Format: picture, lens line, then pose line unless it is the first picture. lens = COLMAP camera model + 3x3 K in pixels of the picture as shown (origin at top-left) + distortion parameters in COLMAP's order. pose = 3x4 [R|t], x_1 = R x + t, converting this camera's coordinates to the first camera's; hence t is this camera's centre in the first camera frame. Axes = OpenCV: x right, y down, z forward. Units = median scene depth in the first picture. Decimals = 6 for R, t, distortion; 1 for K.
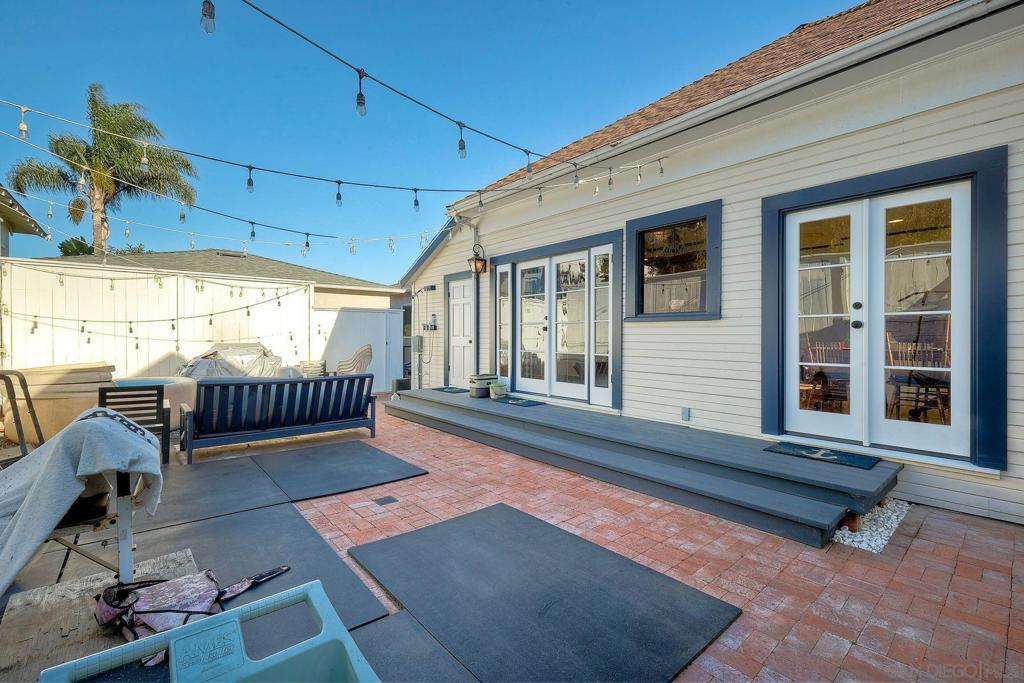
lens RADIAL K [[444.5, 0, 513.2], [0, 444.5, 337.6], [0, 0, 1]] dist [0.001629, 0.000417]
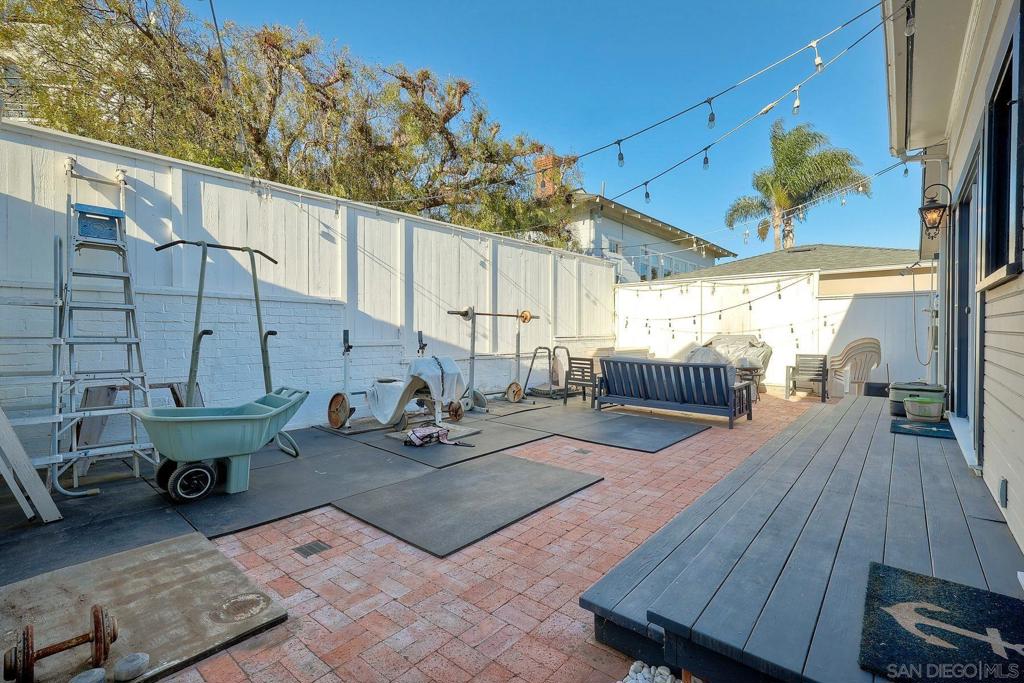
lens RADIAL K [[456.3, 0, 512.1], [0, 456.3, 336.9], [0, 0, 1]] dist [0.001151, 0.000187]
pose [[0.154905, 0.009071, -0.987888, 0.488097], [-0.000964, 0.999959, 0.009031, 0.008294], [0.987929, -0.000447, 0.154907, 0.284087]]
